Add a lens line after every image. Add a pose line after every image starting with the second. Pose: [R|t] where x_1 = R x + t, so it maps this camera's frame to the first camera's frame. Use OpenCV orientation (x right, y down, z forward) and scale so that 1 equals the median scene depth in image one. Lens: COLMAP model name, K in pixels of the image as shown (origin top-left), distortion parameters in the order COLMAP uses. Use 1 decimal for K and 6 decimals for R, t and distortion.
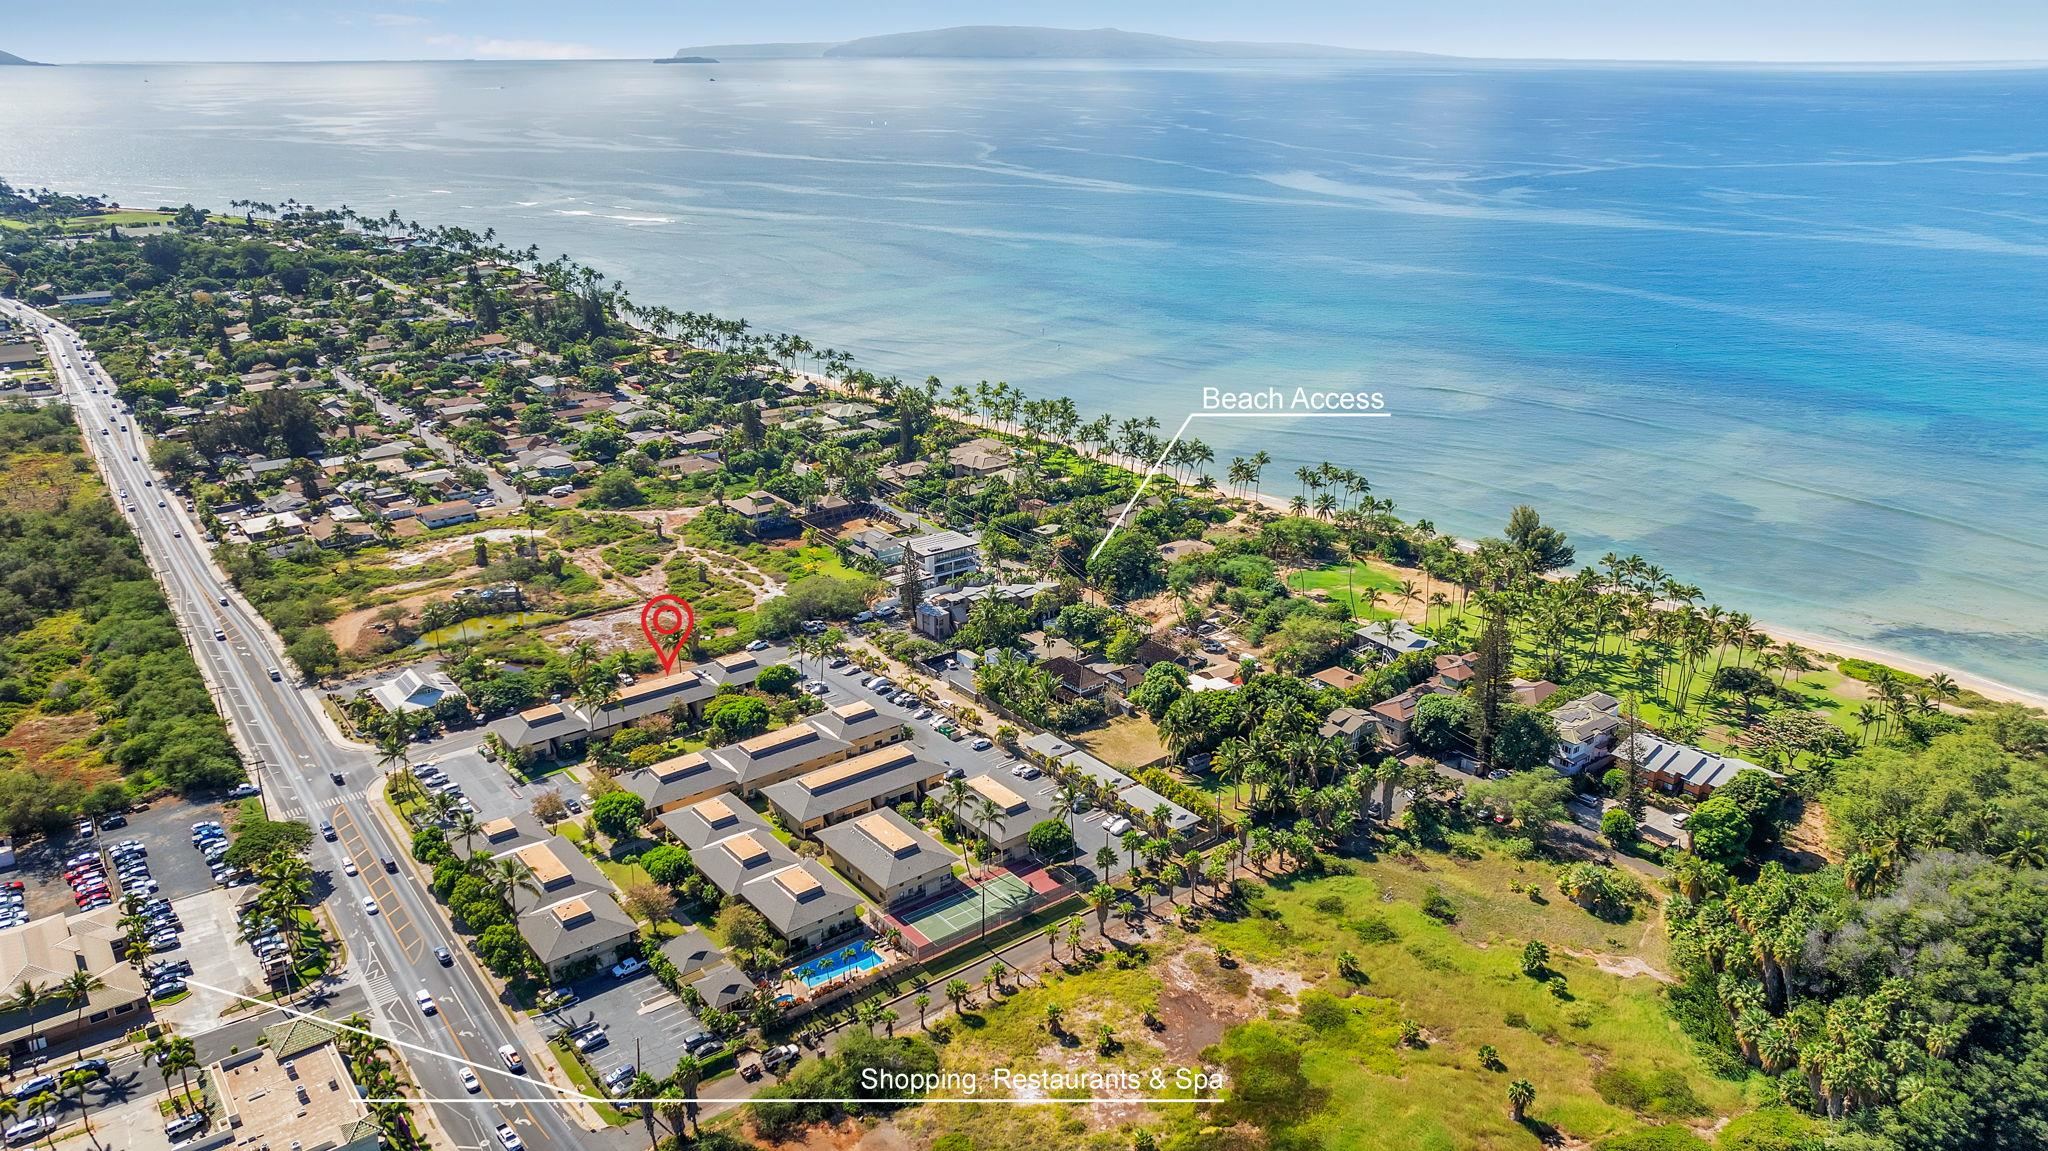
lens RADIAL K [[1394.5, 0, 1024.0], [0, 1394.5, 575.5], [0, 0, 1]] dist [-0.030139, -0.000471]
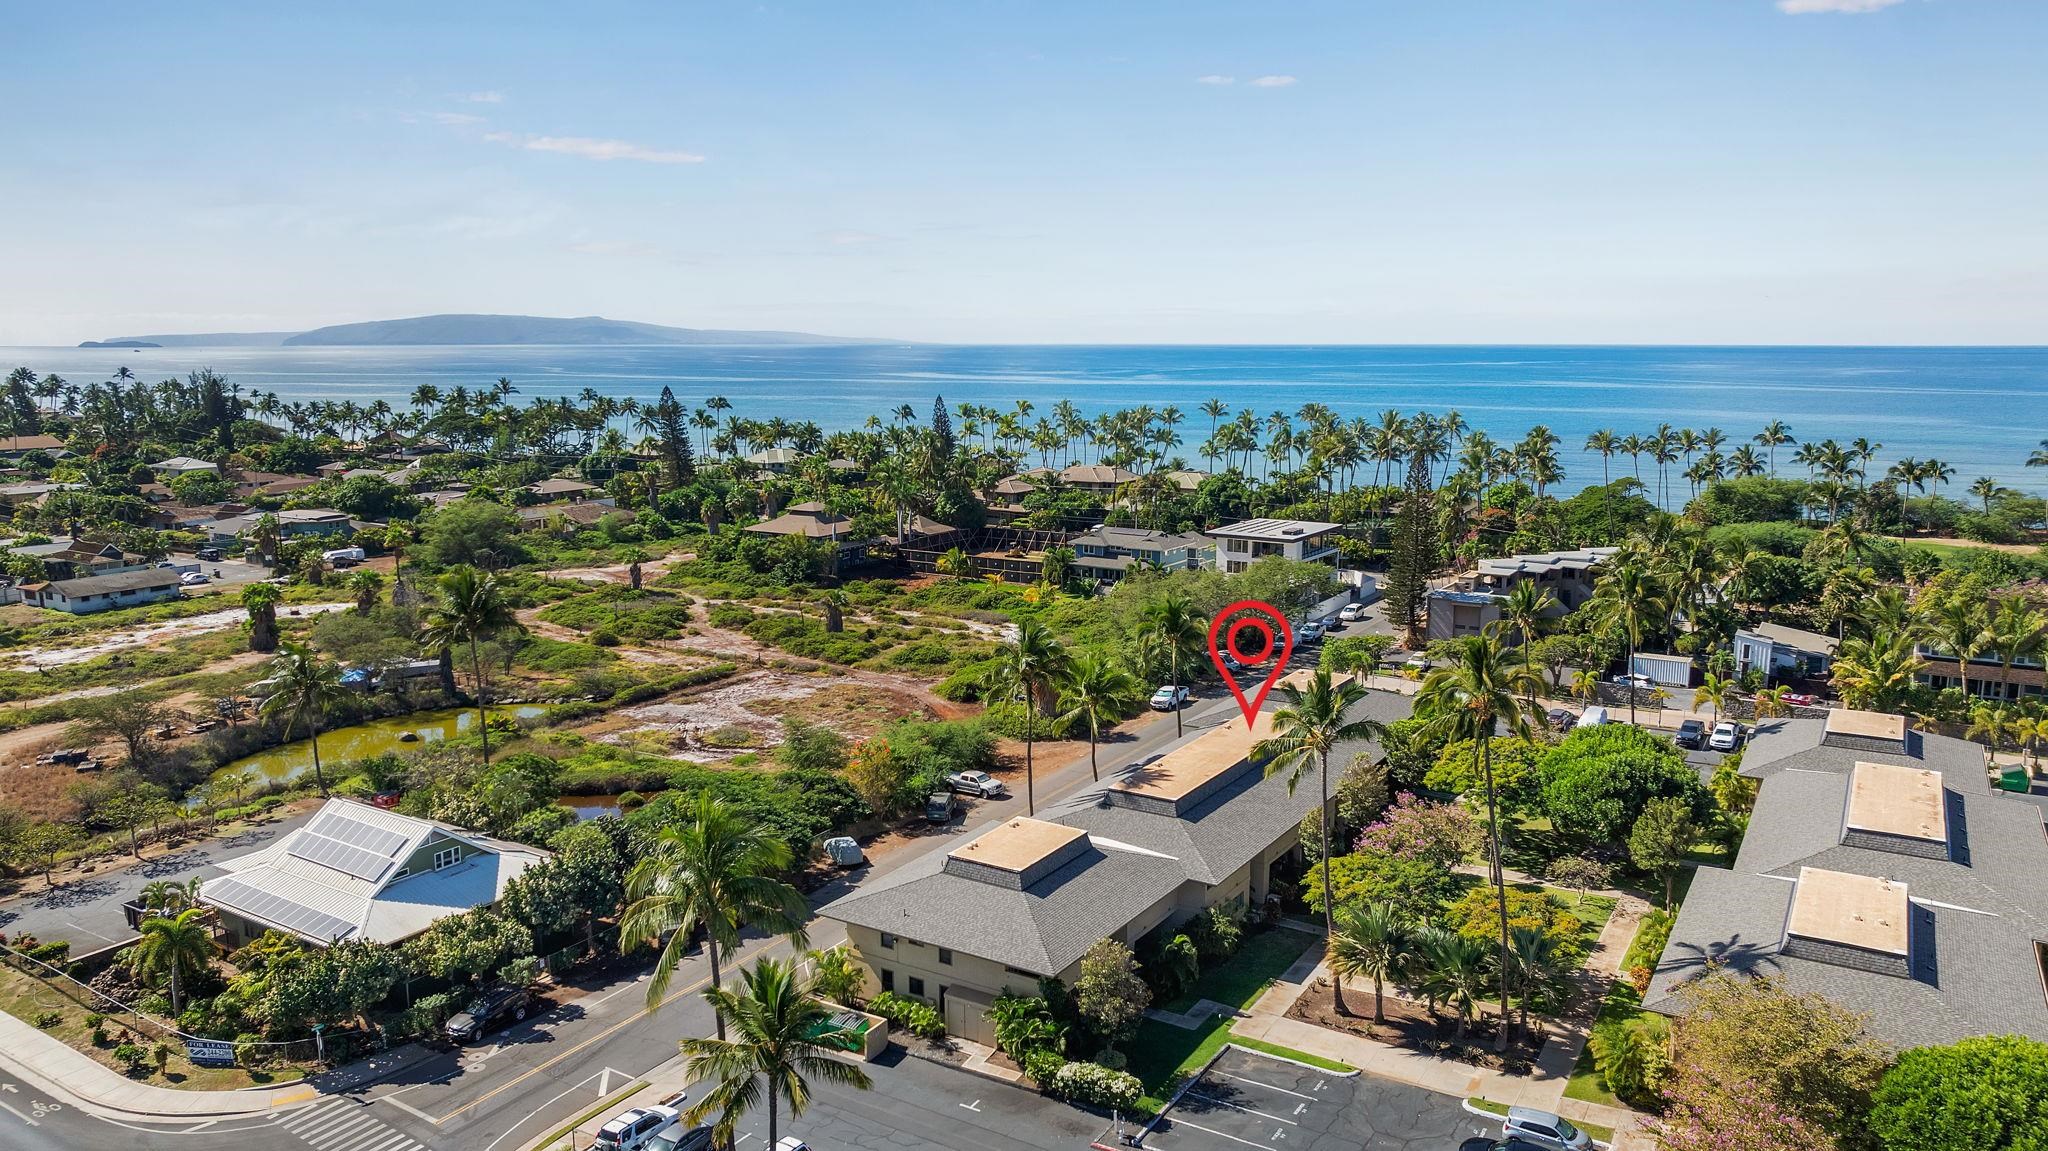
lens RADIAL K [[1394.5, 0, 1024.0], [0, 1394.5, 575.5], [0, 0, 1]] dist [-0.030139, -0.000471]
pose [[0.937192, -0.047405, 0.345578, -0.406825], [0.110954, 0.979779, -0.166502, 0.084515], [-0.330697, 0.194387, 0.923501, 0.678826]]
